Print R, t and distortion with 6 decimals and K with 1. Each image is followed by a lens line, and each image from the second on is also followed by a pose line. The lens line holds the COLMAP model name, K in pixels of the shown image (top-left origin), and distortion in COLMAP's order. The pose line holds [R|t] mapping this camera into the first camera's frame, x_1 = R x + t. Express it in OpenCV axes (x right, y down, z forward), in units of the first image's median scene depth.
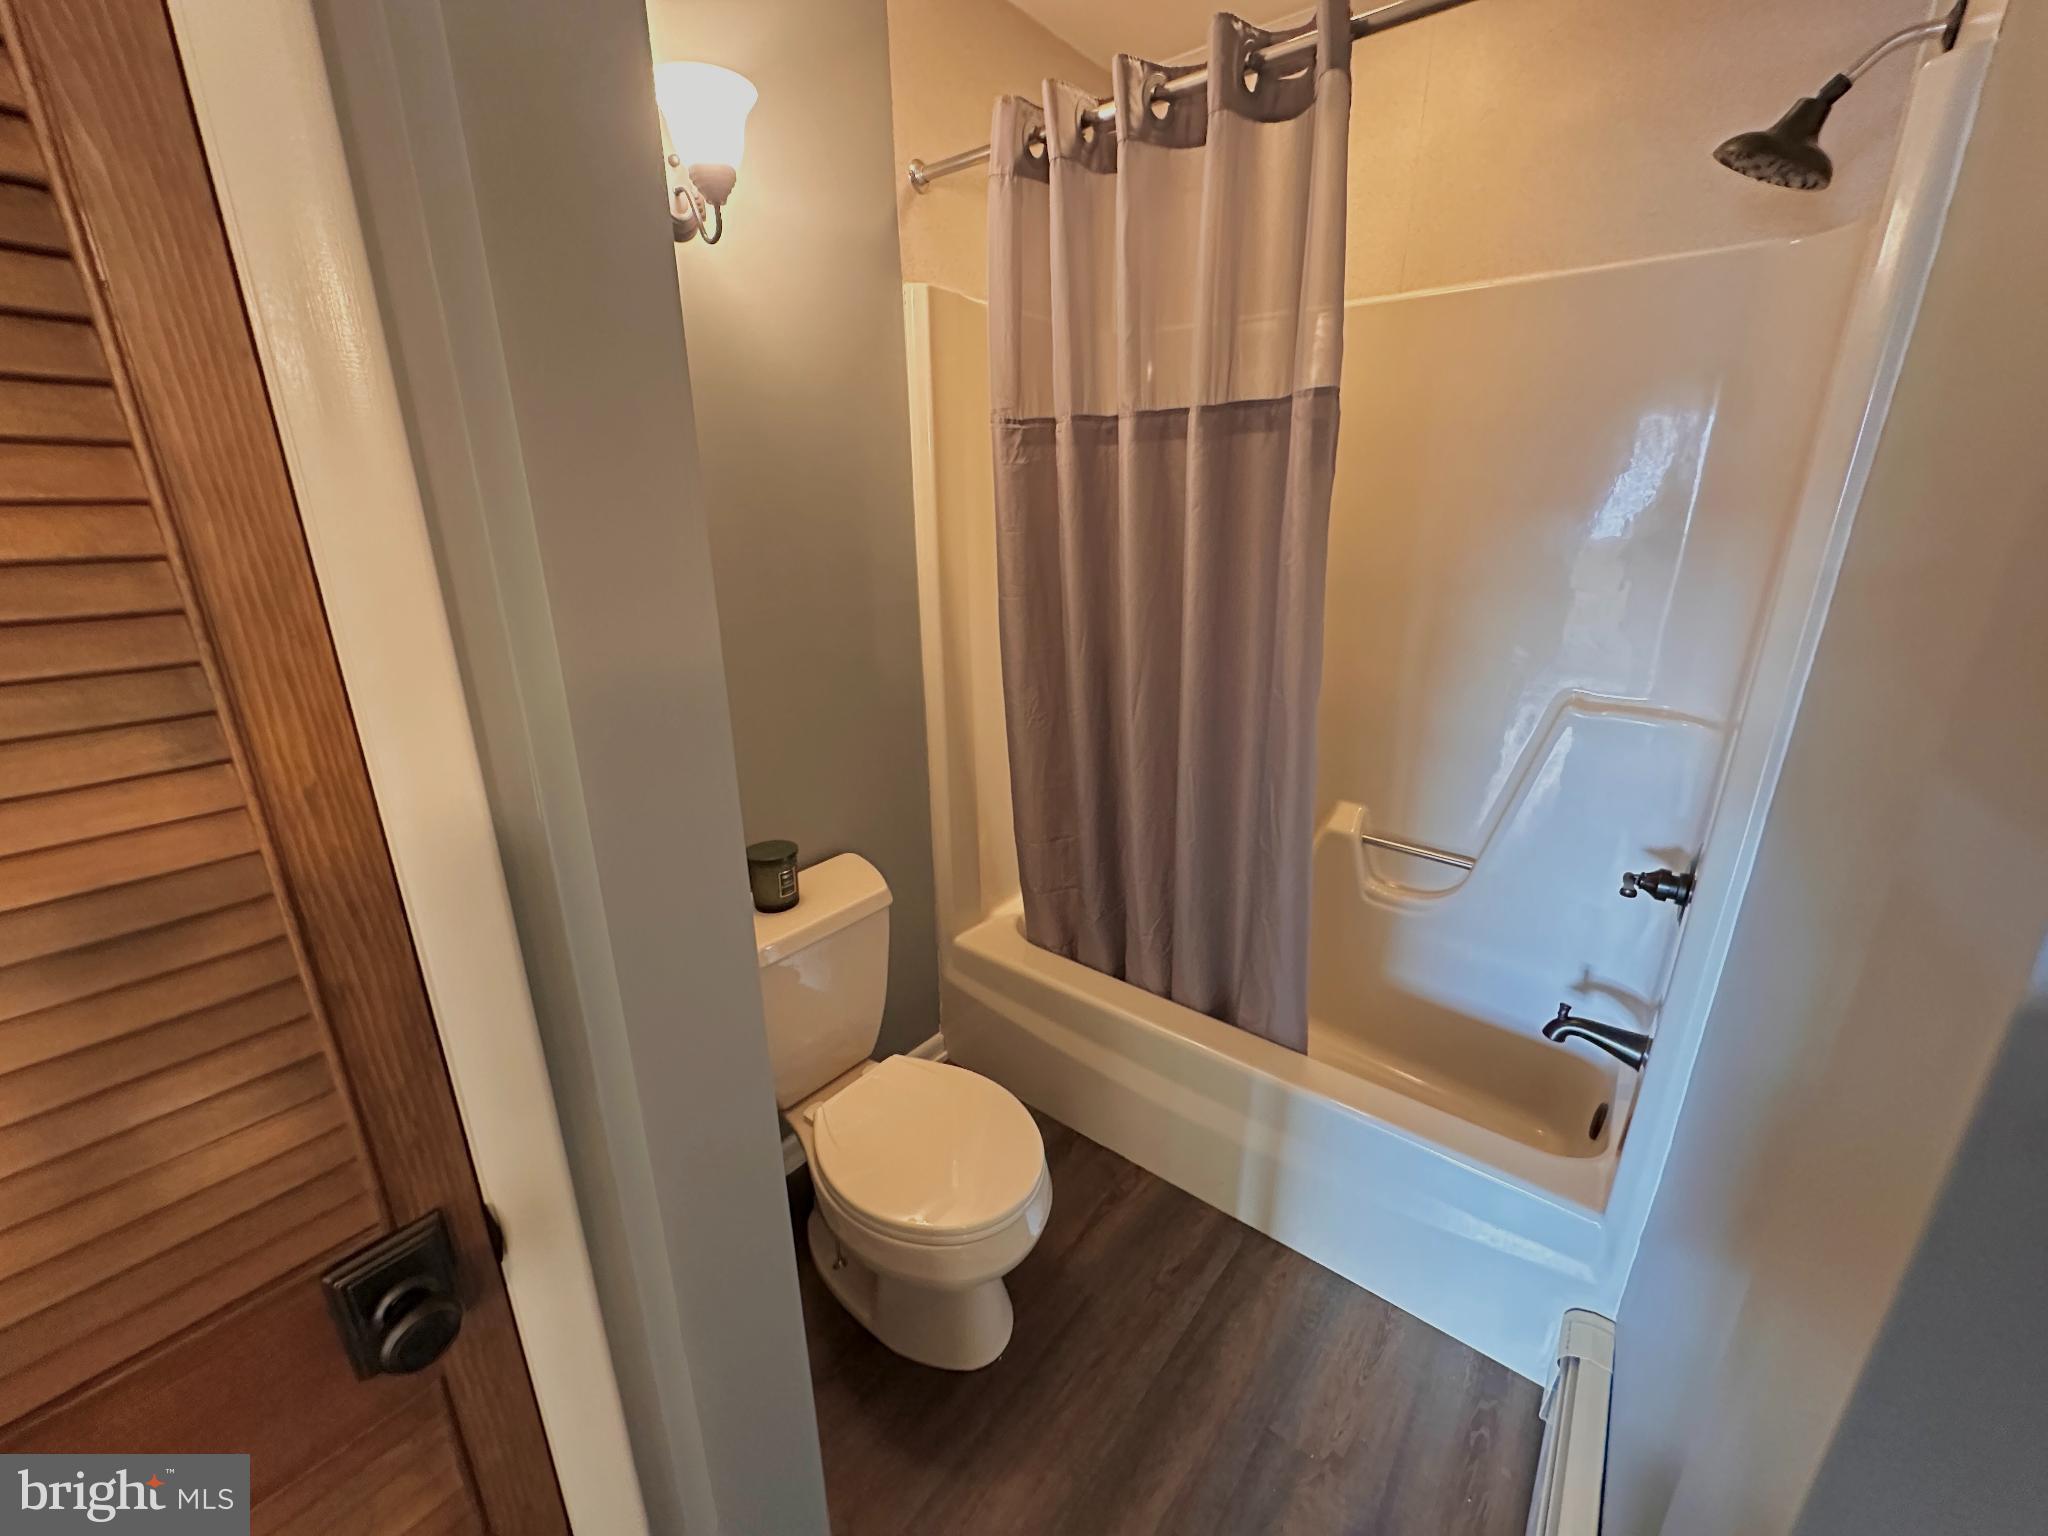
lens RADIAL K [[828.0, 0, 1022.7], [0, 828.0, 763.5], [0, 0, 1]] dist [-0.001959, -0.000258]
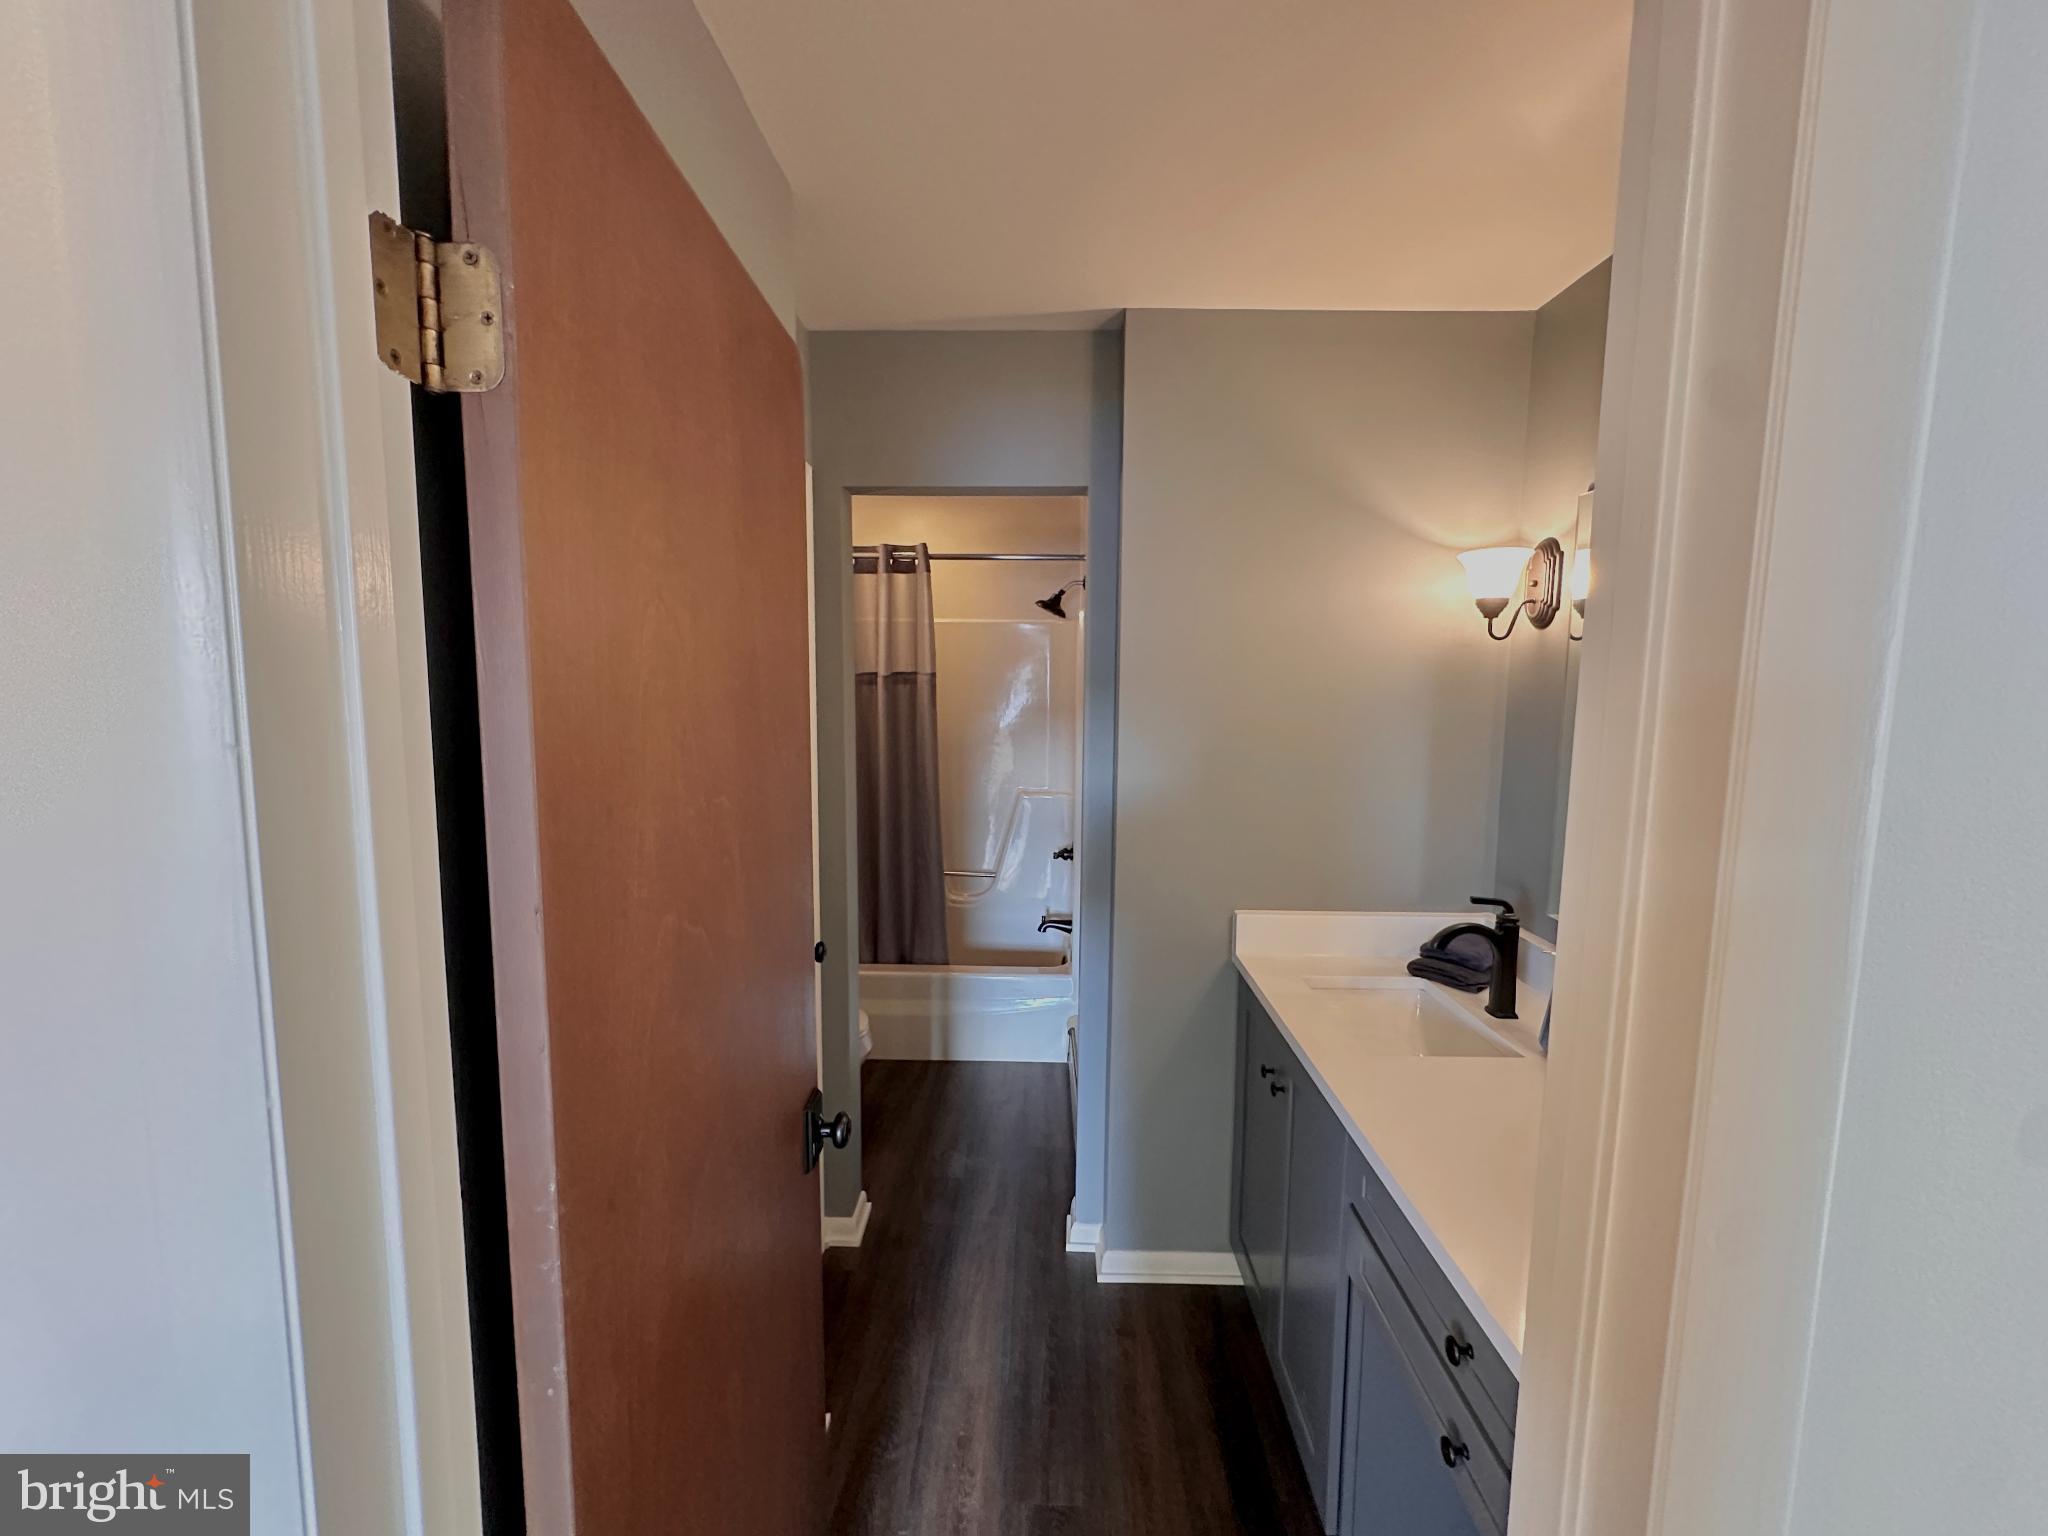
lens RADIAL K [[810.5, 0, 1022.9], [0, 810.5, 765.3], [0, 0, 1]] dist [-0.003395, 0.000068]
pose [[0.801255, -0.047361, 0.596445, -0.824252], [0.175460, 0.971634, -0.158558, 0.255479], [-0.572017, 0.231697, 0.786837, -0.971028]]
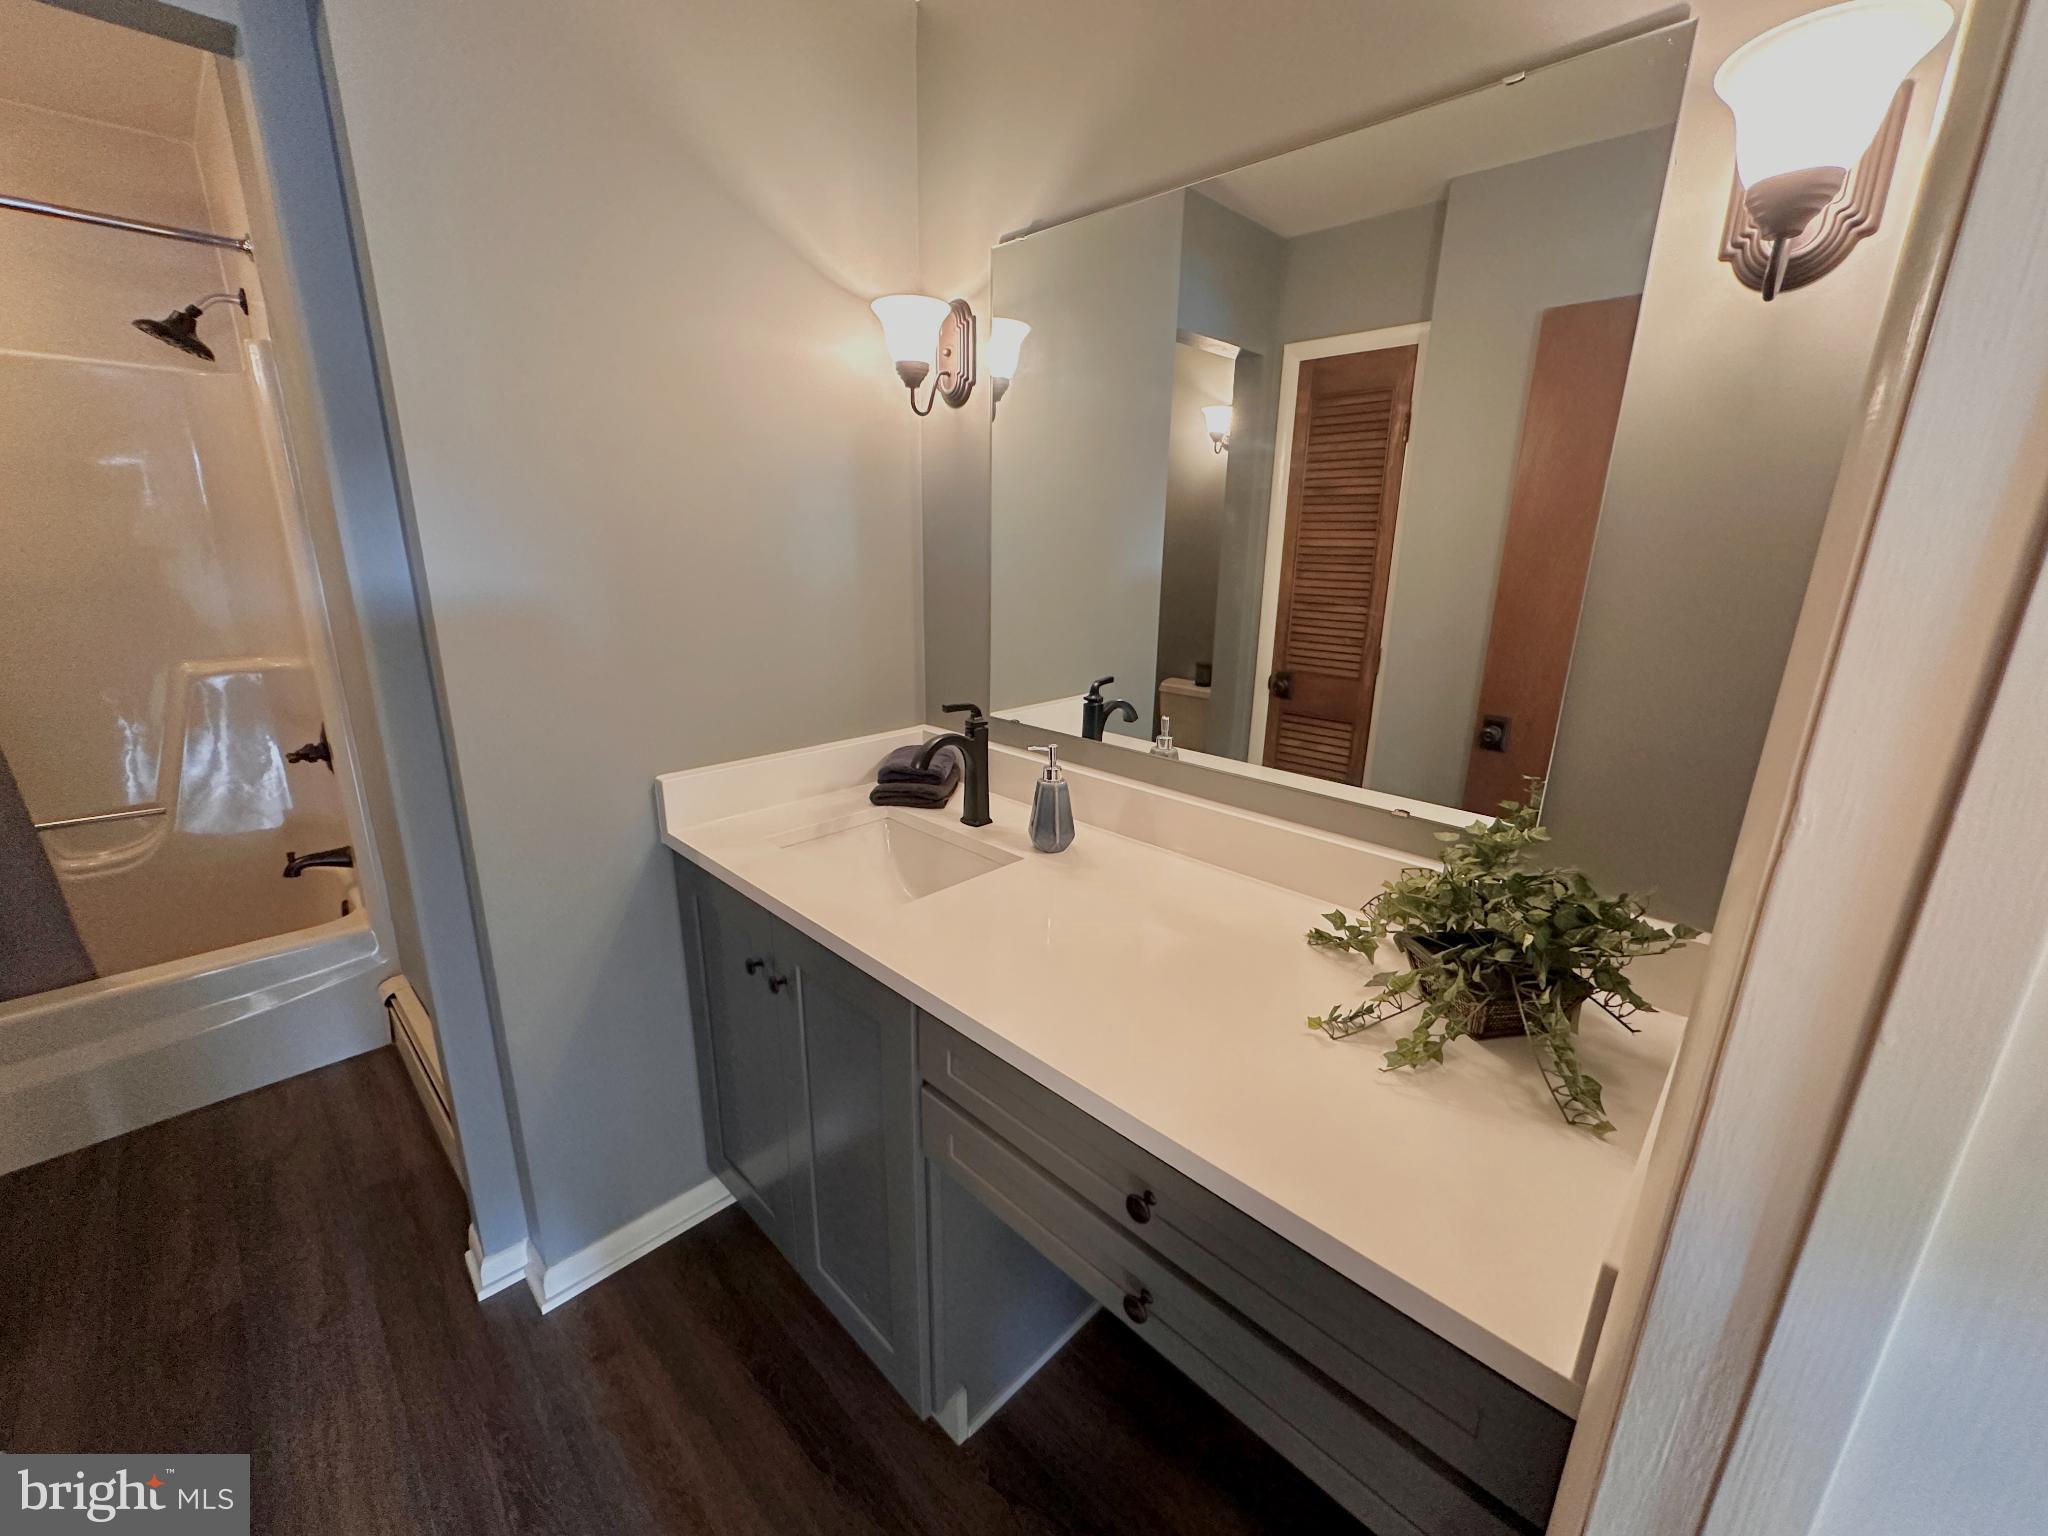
lens RADIAL K [[810.5, 0, 1022.9], [0, 810.5, 765.3], [0, 0, 1]] dist [-0.003395, 0.000068]
pose [[0.109373, -0.261369, 0.959022, -0.648976], [0.297046, 0.929316, 0.219396, 0.239858], [-0.948579, 0.260878, 0.179280, -0.658249]]
